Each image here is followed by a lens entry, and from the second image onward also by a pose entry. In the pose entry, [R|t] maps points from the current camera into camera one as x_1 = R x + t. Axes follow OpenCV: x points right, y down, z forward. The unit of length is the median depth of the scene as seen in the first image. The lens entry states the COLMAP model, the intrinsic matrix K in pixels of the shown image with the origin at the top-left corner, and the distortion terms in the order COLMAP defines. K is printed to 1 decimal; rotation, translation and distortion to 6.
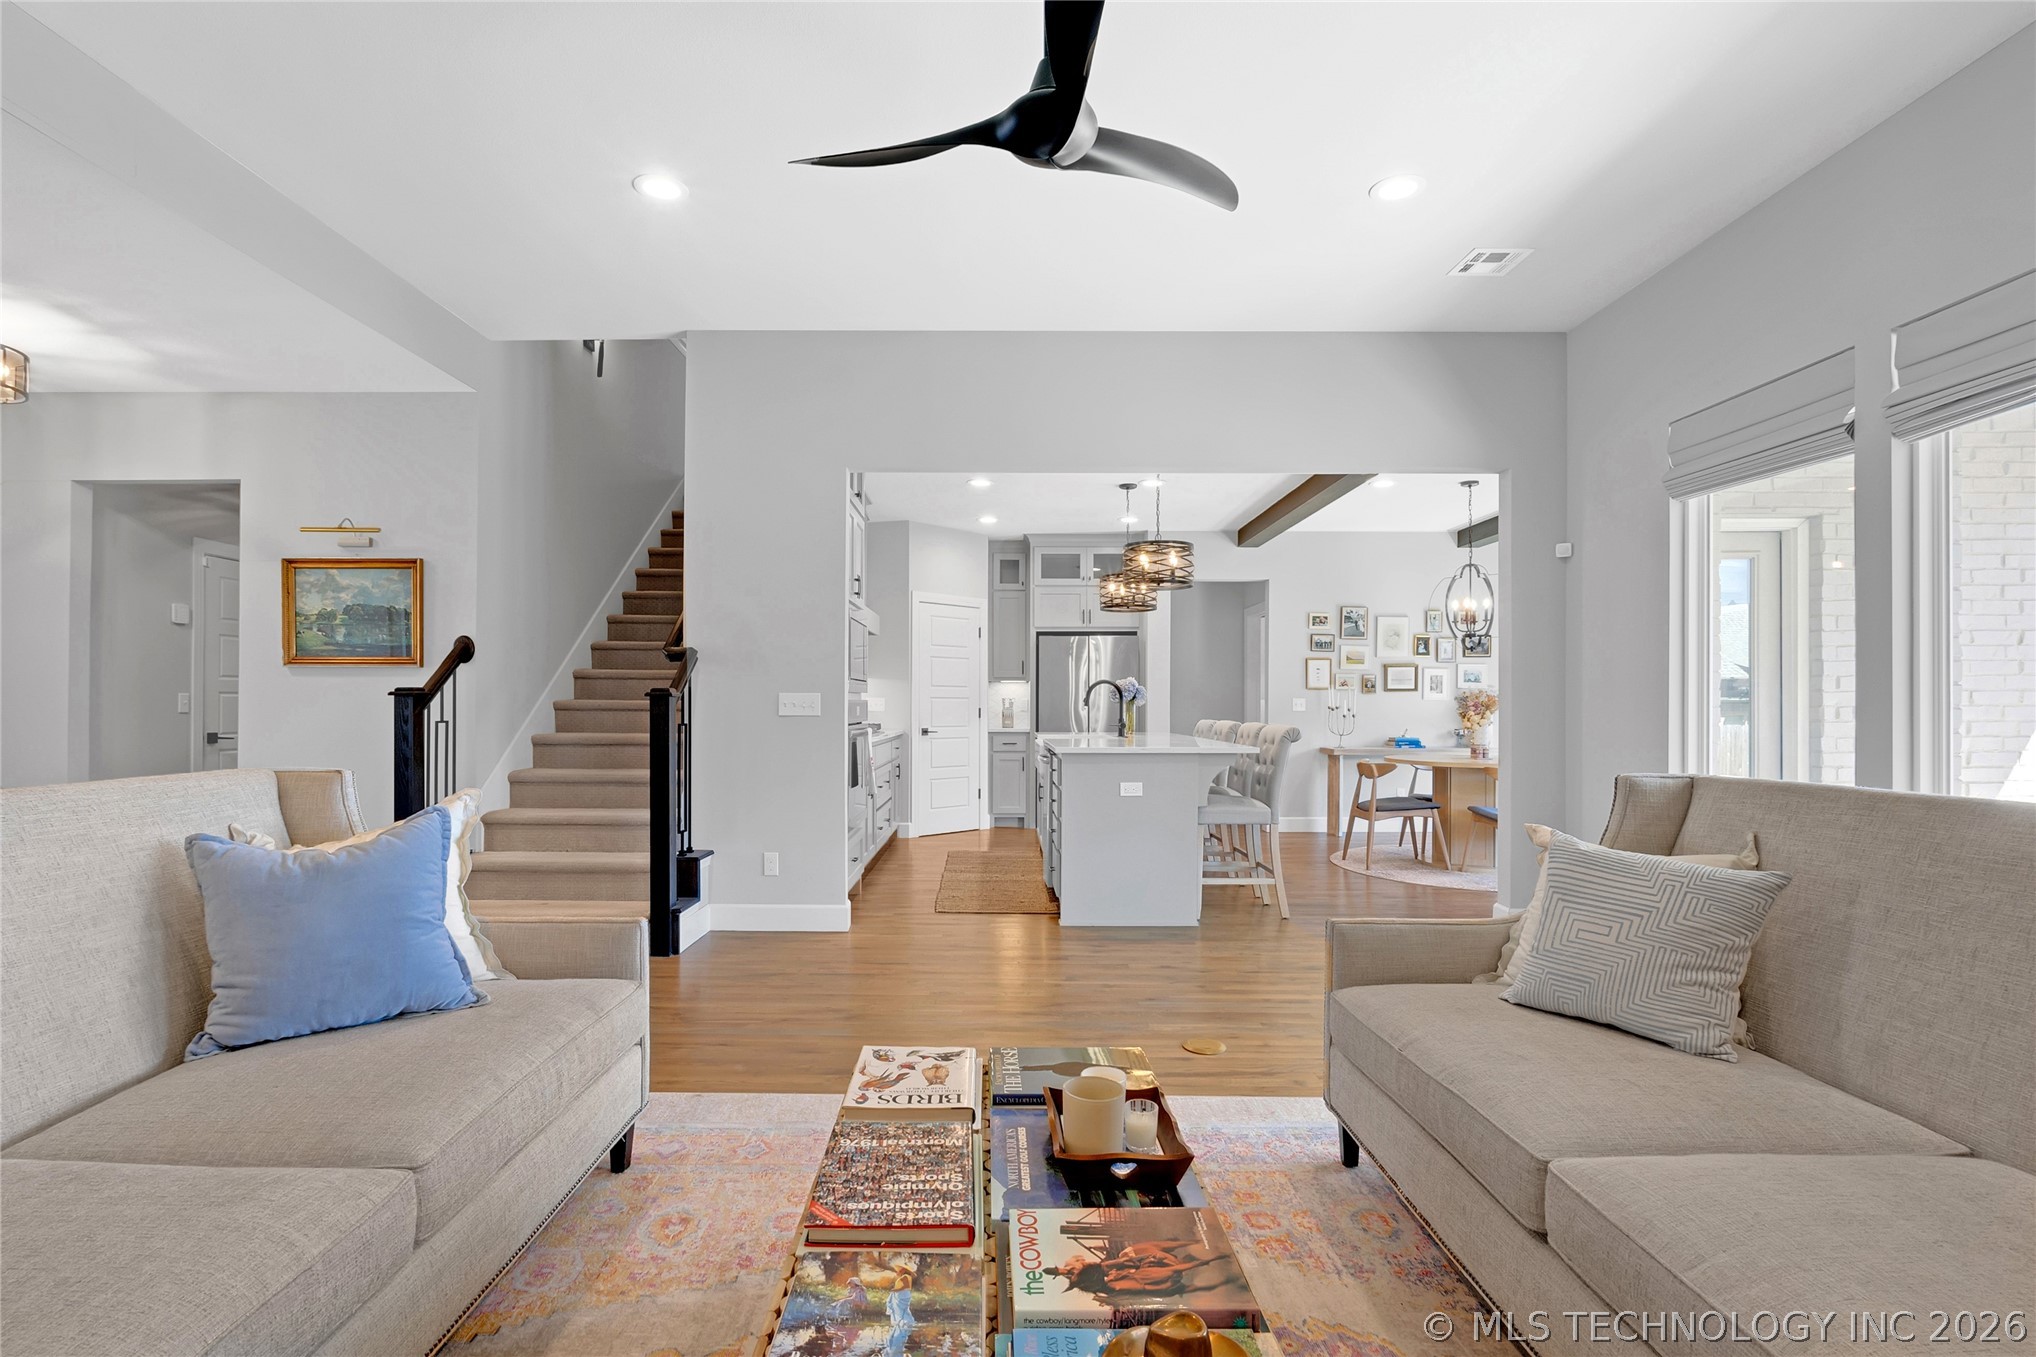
lens RADIAL K [[953.1, 0, 989.0], [0, 953.1, 704.7], [0, 0, 1]] dist [-0.009600, -0.000271]
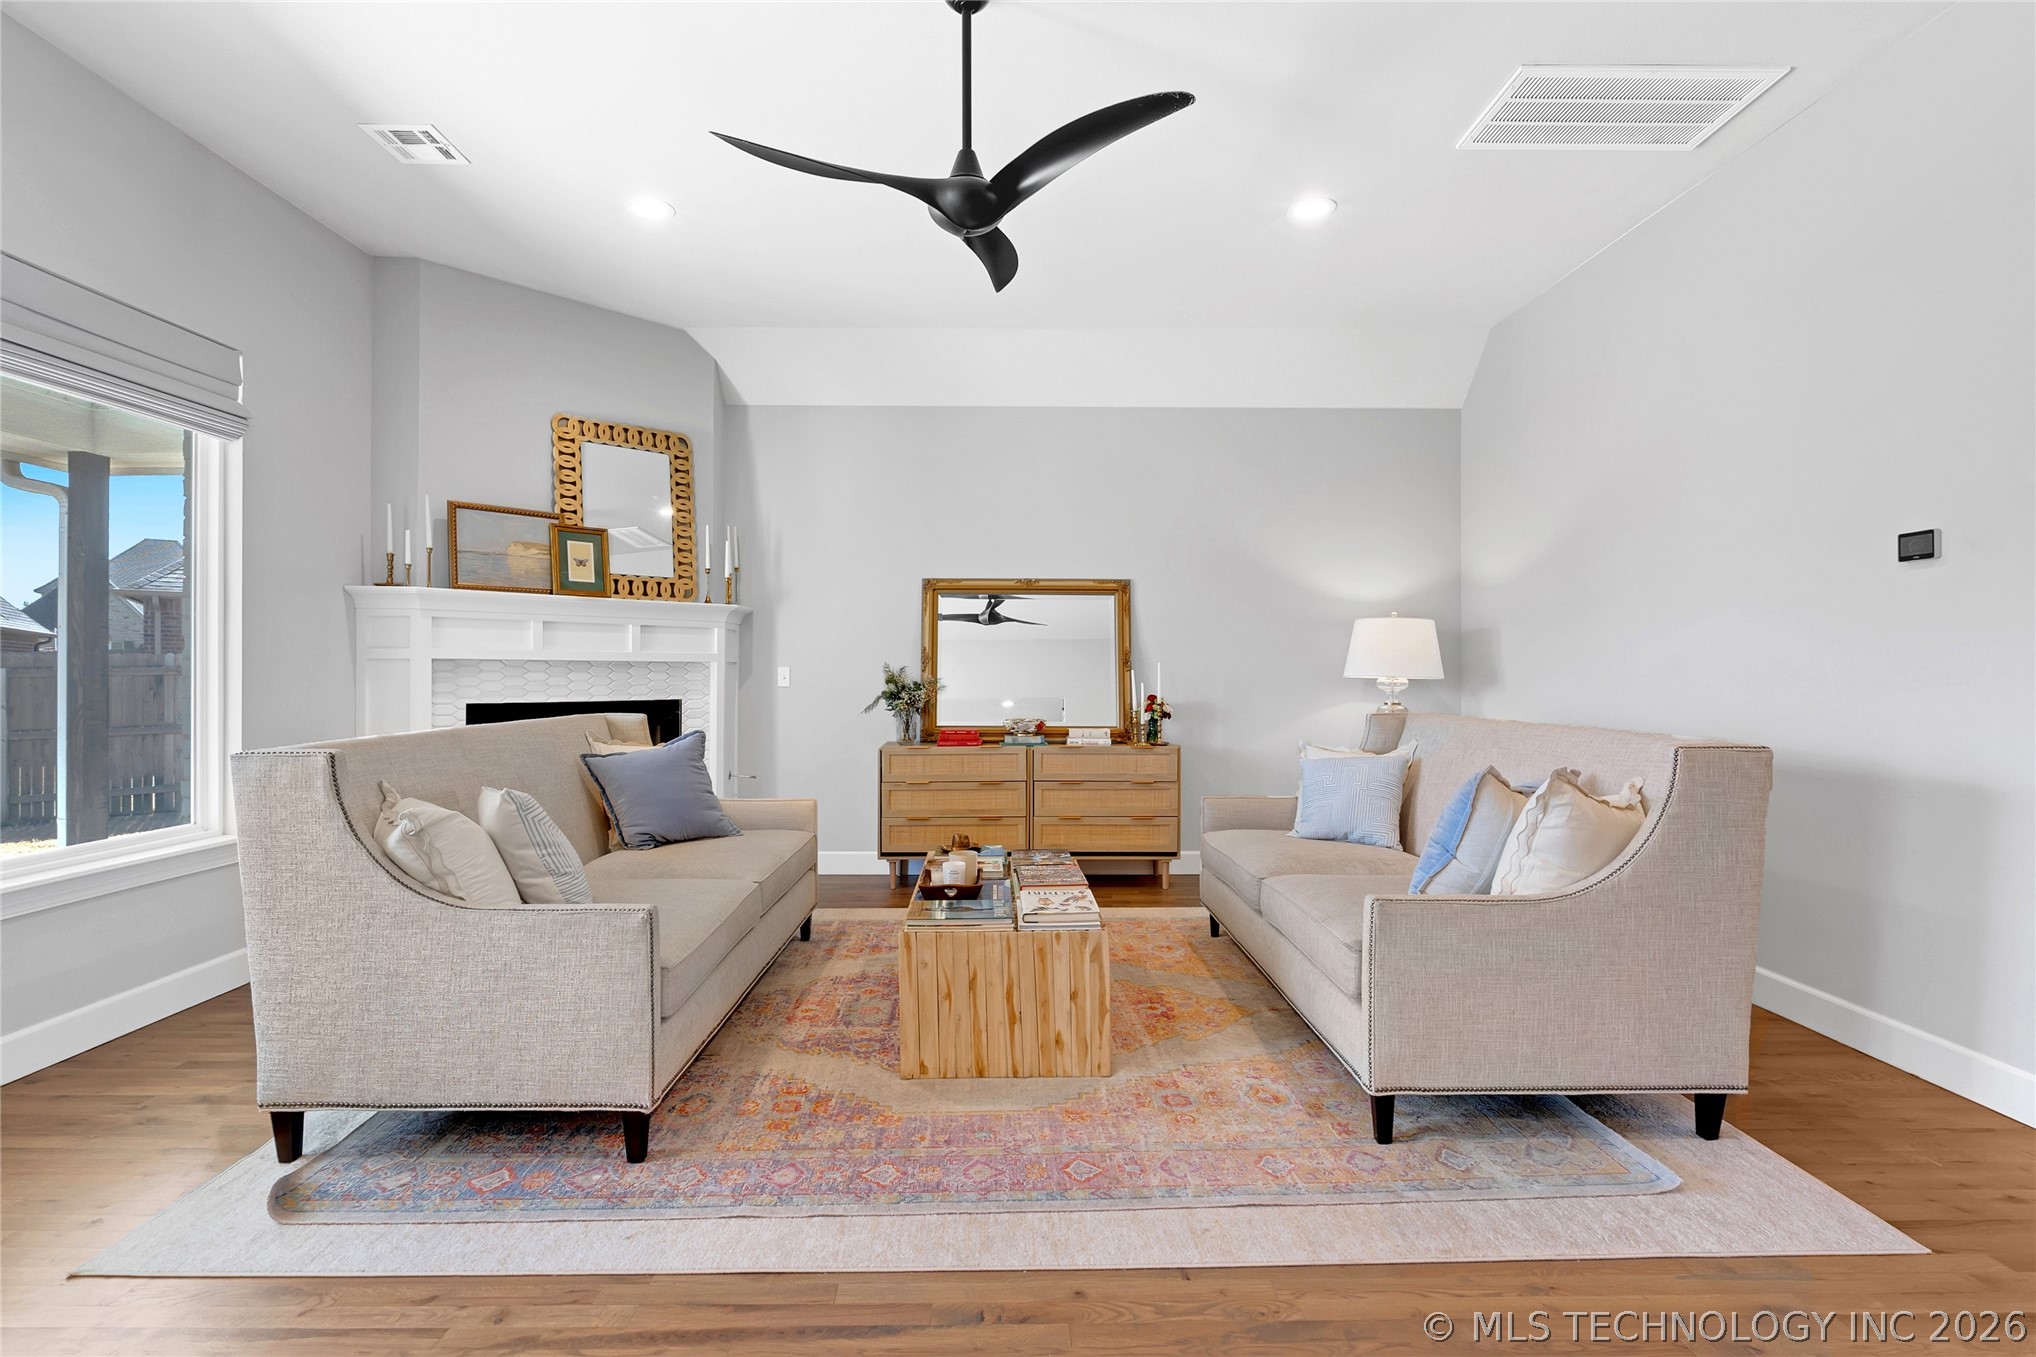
lens RADIAL K [[940.0, 0, 1012.9], [0, 940.0, 672.1], [0, 0, 1]] dist [-0.009791, 0.000688]
pose [[-0.999883, -0.003522, -0.014893, 0.008415], [-0.003502, 0.999993, -0.001380, -0.002051], [0.014898, -0.001328, -0.999888, 0.966197]]
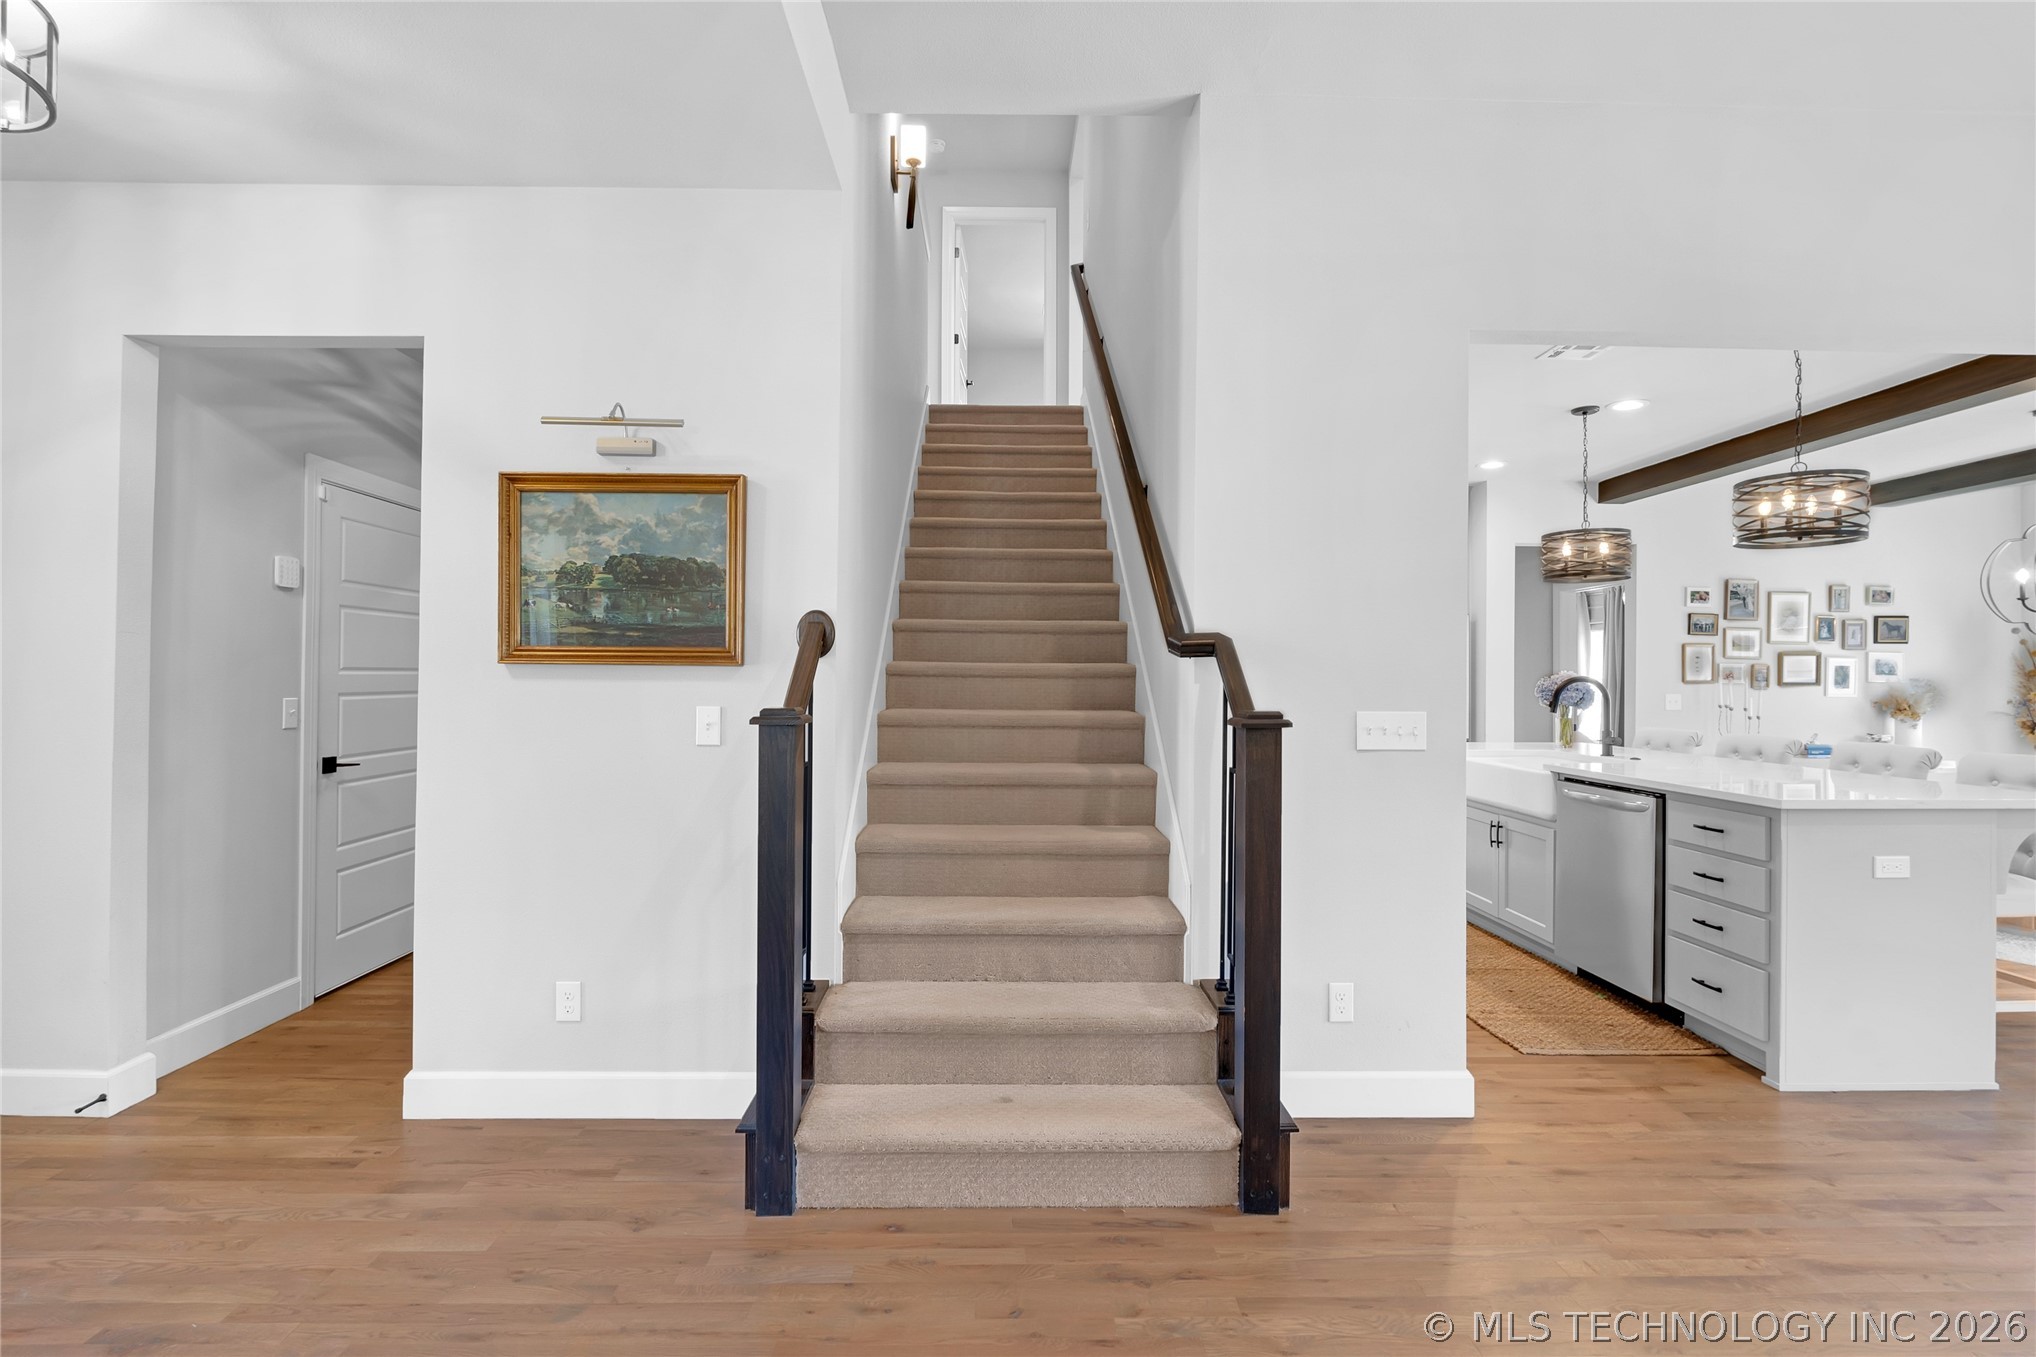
lens RADIAL K [[928.5, 0, 1008.1], [0, 928.5, 672.1], [0, 0, 1]] dist [-0.011796, 0.000117]
pose [[0.999730, 0.003681, 0.022930, -0.449240], [-0.003512, 0.999966, -0.007402, -0.031333], [-0.022957, 0.007320, 0.999710, 0.434247]]
